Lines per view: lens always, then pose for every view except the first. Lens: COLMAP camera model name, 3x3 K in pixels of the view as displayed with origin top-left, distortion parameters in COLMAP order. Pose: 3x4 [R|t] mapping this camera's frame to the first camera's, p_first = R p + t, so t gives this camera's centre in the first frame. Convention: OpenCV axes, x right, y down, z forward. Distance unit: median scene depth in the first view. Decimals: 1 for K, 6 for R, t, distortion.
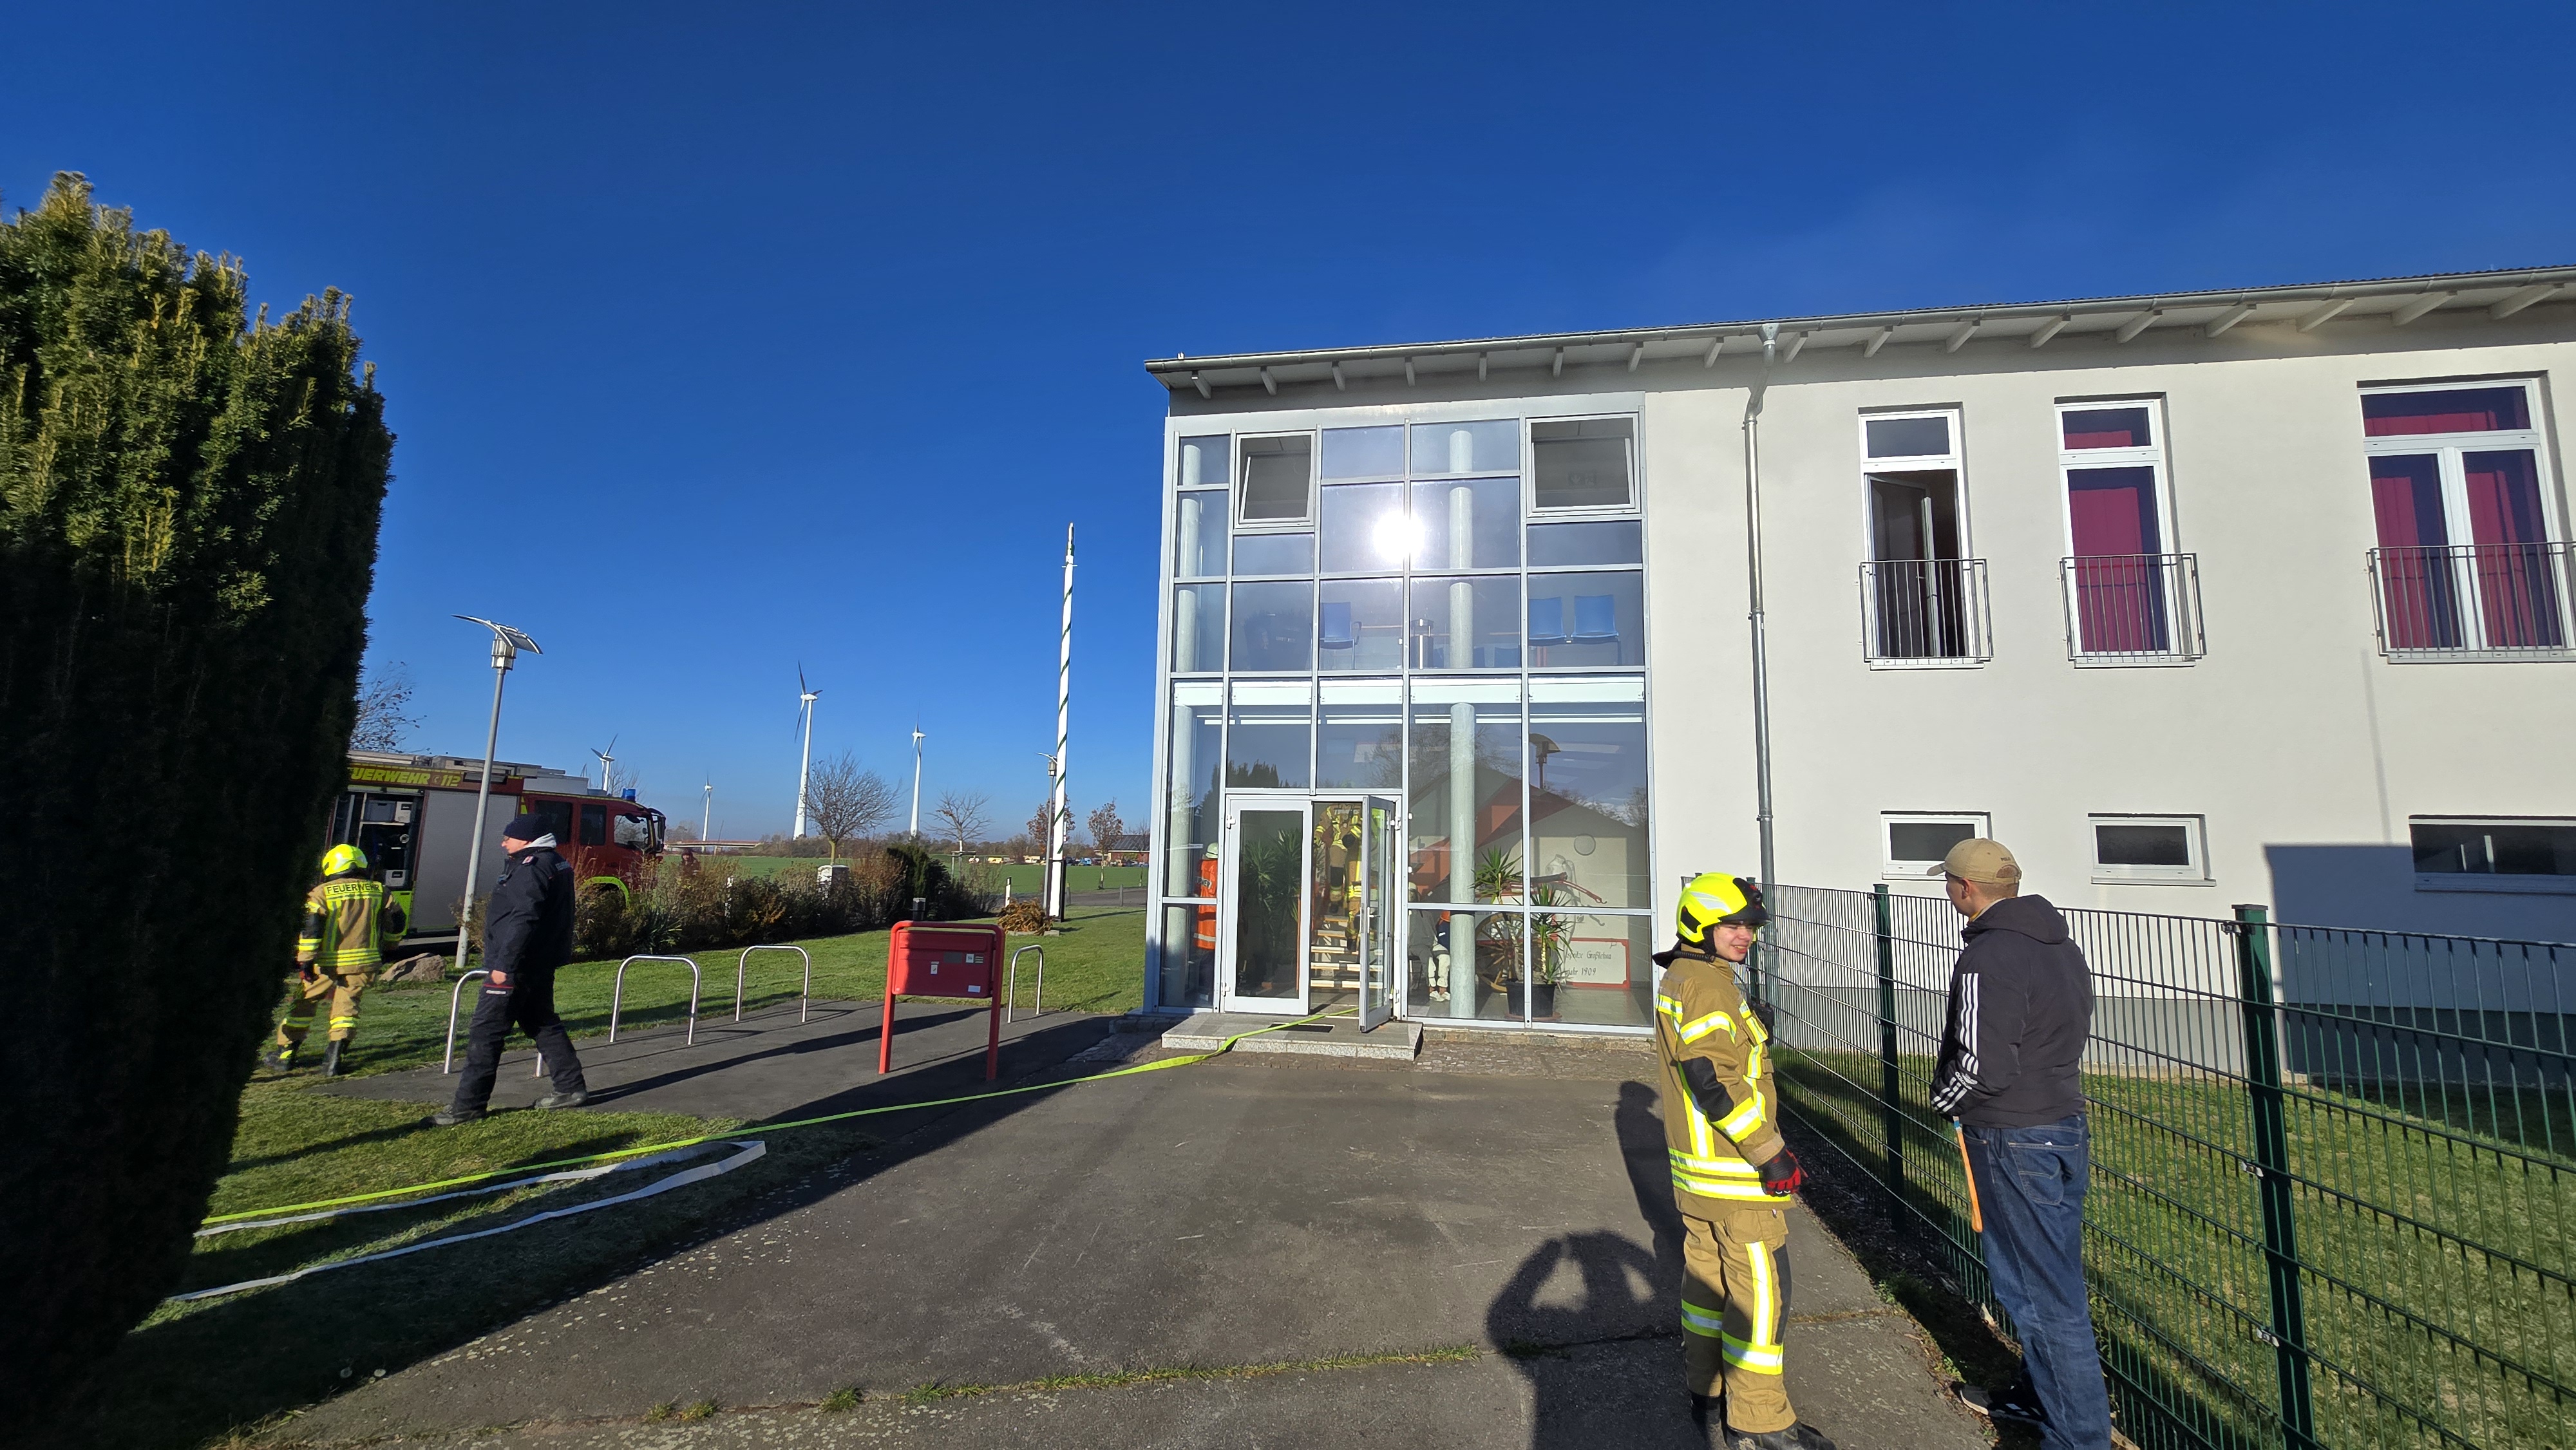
lens RADIAL K [[1032.8, 0, 1299.2], [0, 1032.8, 712.2], [0, 0, 1]] dist [-0.013194, 0.000104]
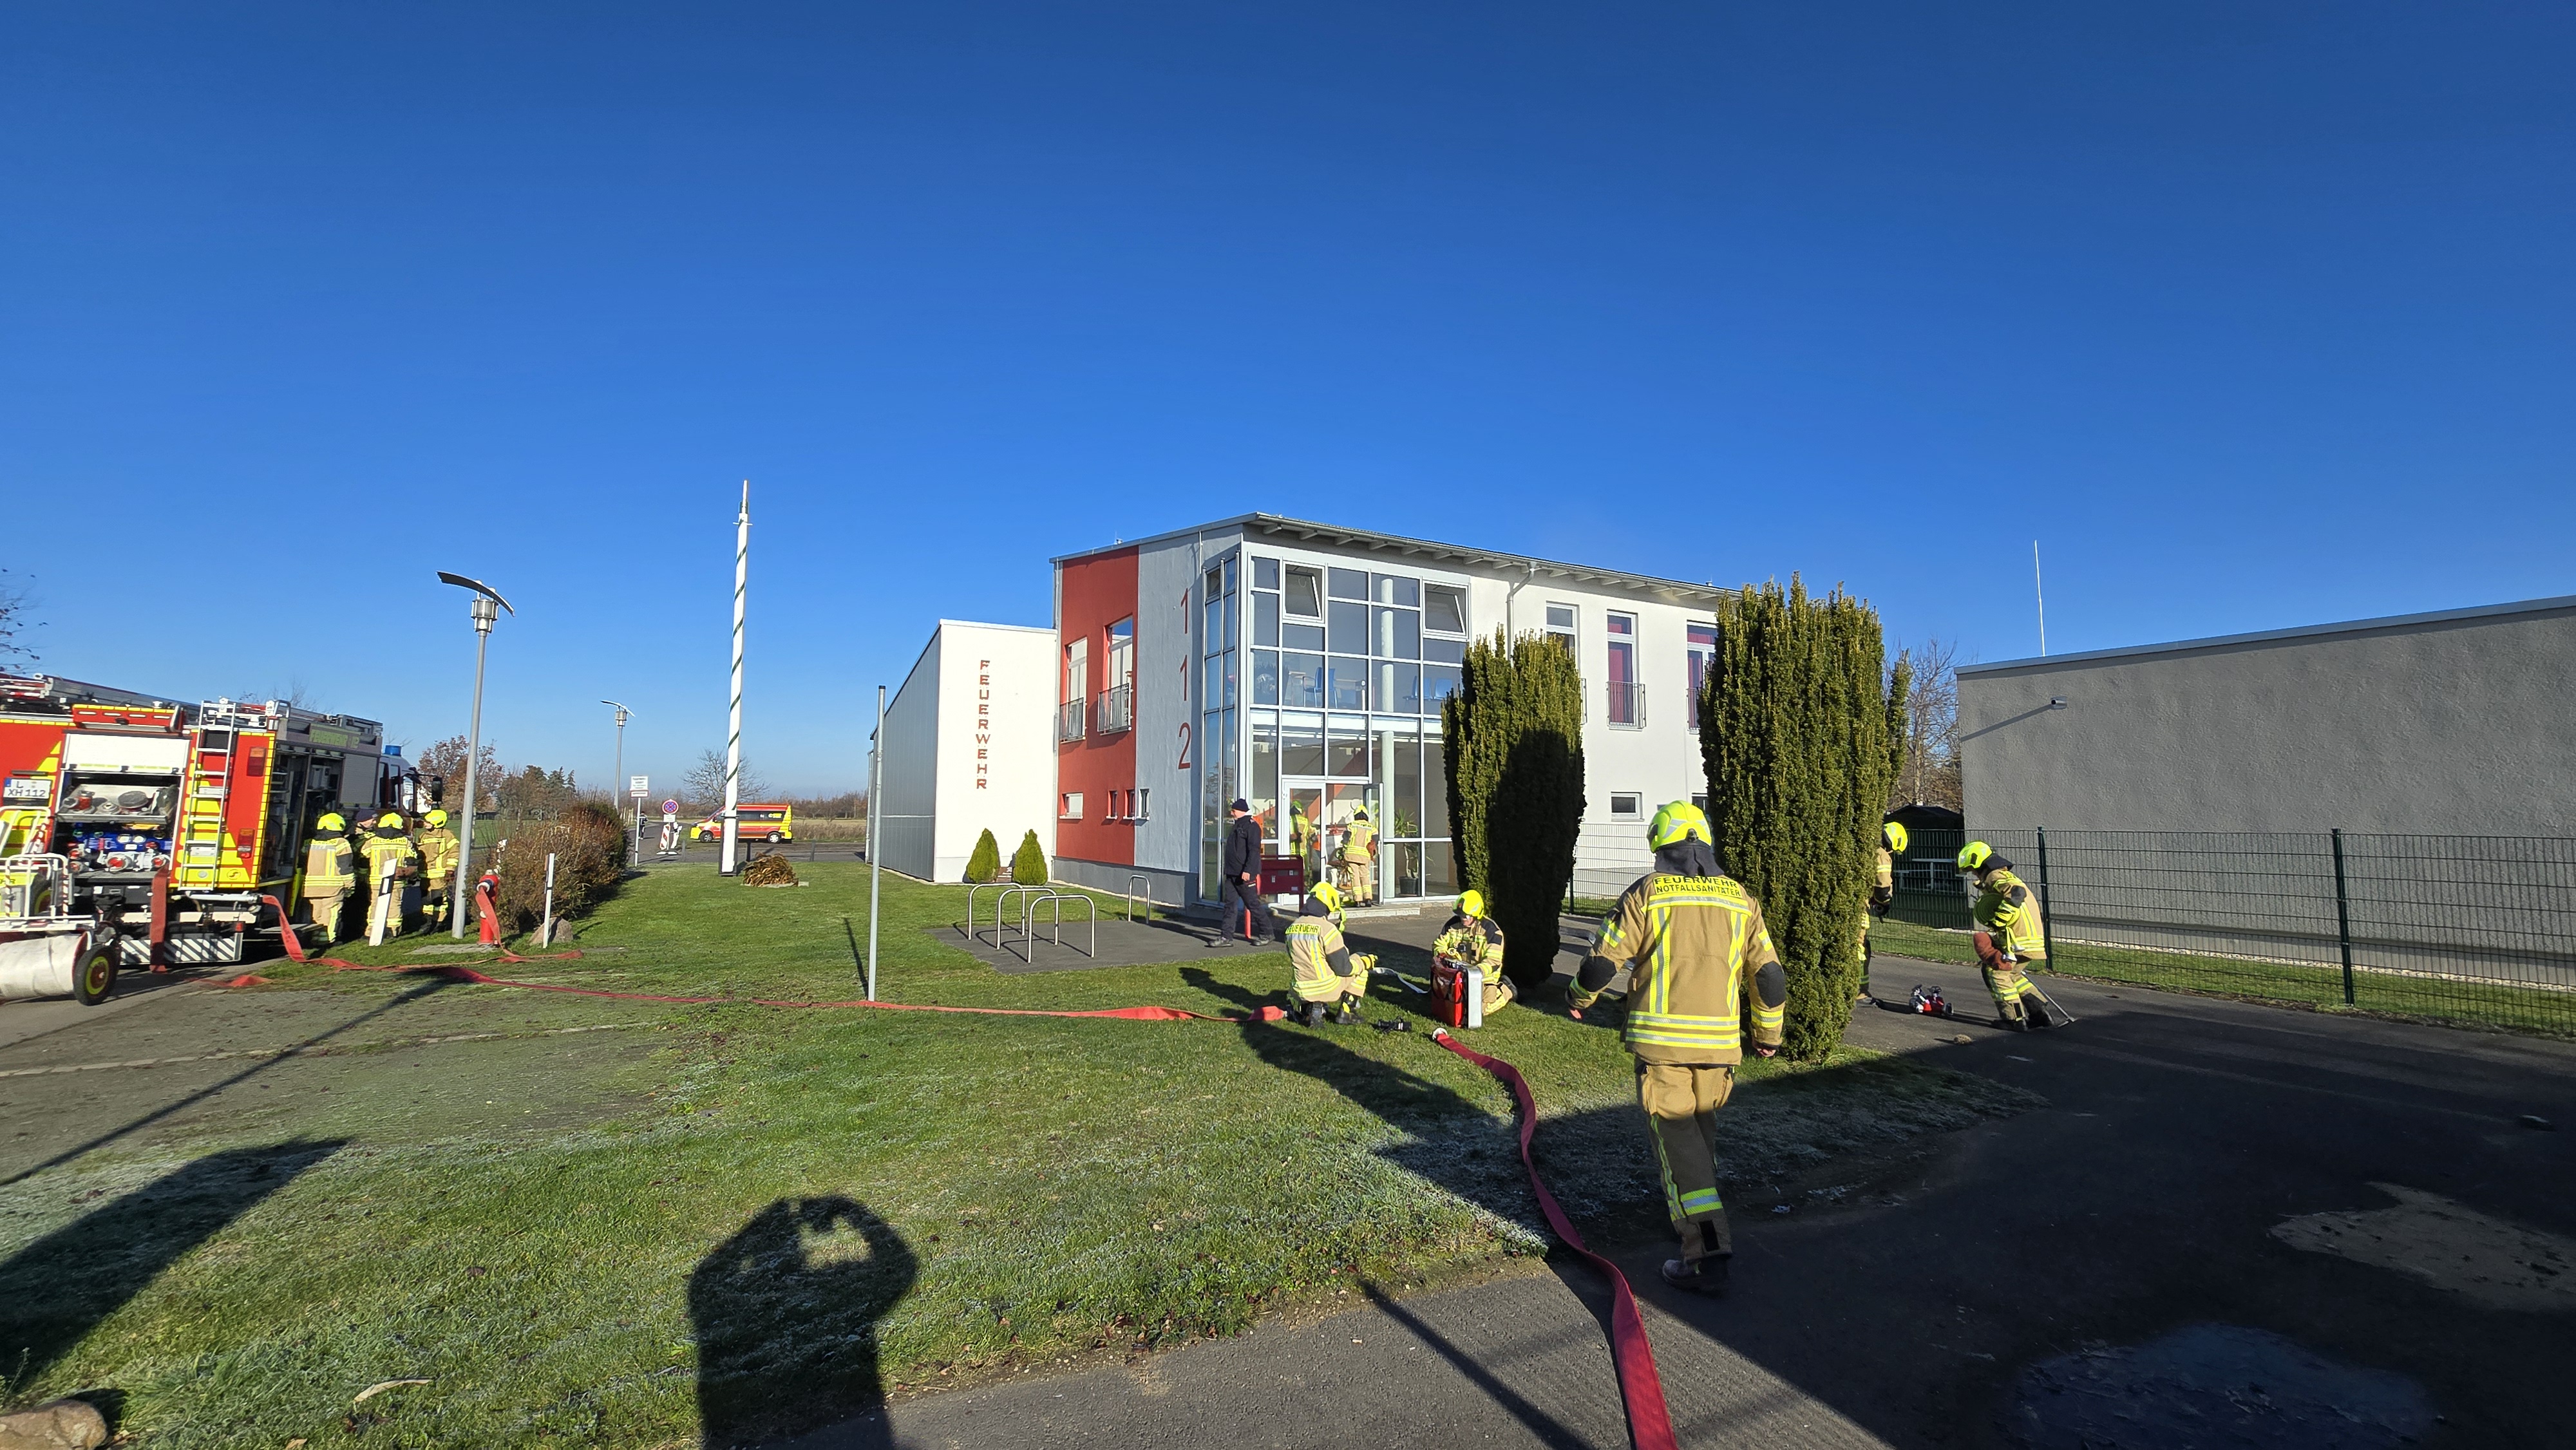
lens RADIAL K [[1032.8, 0, 1299.2], [0, 1032.8, 712.2], [0, 0, 1]] dist [-0.013194, 0.000104]
pose [[0.773468, 0.048244, 0.631996, -1.142318], [-0.079267, 0.996634, 0.020933, -0.067788], [-0.628859, -0.066288, 0.774689, -0.332751]]
